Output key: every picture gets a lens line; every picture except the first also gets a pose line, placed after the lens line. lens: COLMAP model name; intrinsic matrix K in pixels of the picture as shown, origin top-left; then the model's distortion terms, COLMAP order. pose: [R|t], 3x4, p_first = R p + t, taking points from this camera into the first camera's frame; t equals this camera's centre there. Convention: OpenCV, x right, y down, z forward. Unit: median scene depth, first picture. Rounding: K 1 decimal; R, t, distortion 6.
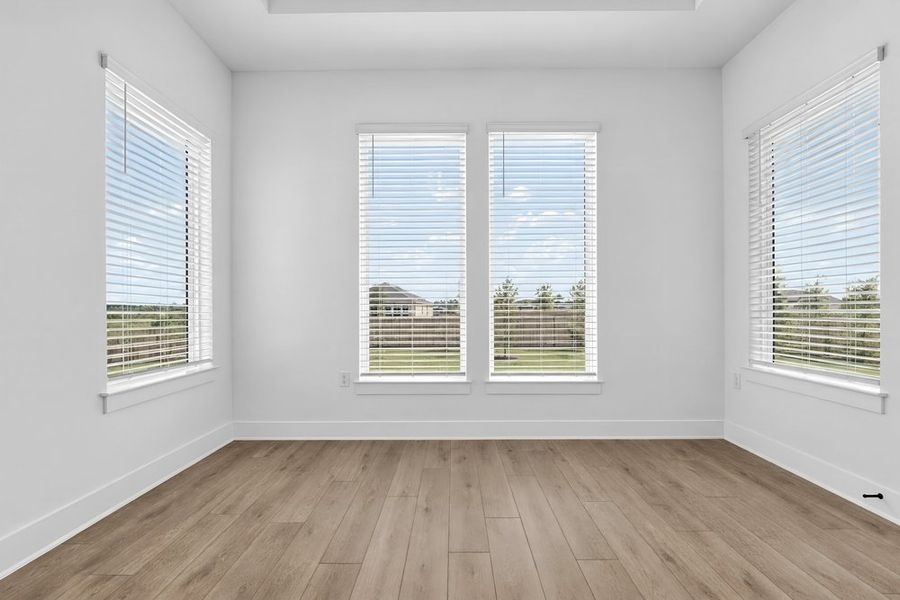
lens RADIAL K [[370.1, 0, 452.0], [0, 370.1, 307.6], [0, 0, 1]] dist [-0.001324, 0.000399]
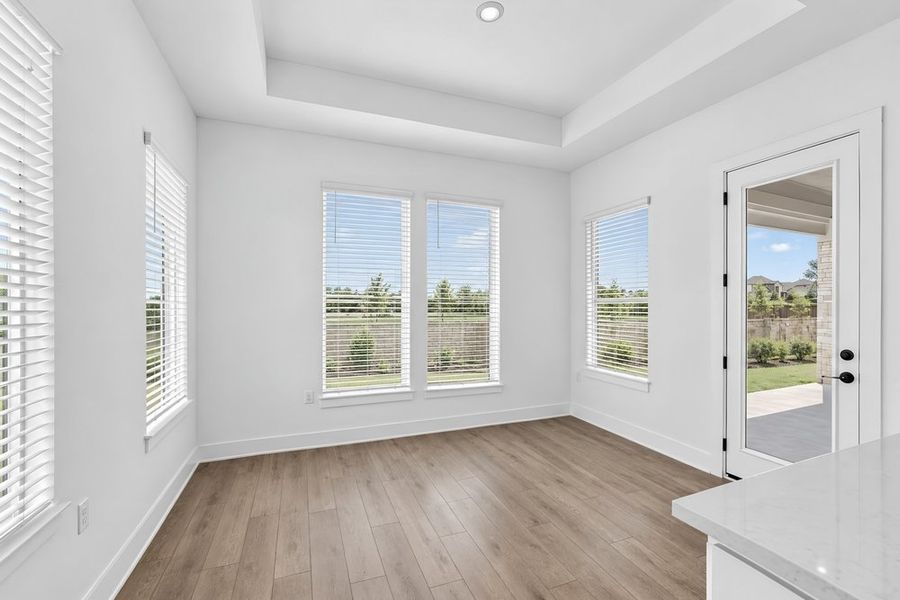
lens RADIAL K [[370.1, 0, 444.4], [0, 370.1, 311.8], [0, 0, 1]] dist [-0.001324, 0.000399]
pose [[0.932268, -0.003256, 0.361753, -0.335031], [-0.001411, 0.999919, 0.012636, -0.099413], [-0.361765, -0.012290, 0.932188, -0.260908]]
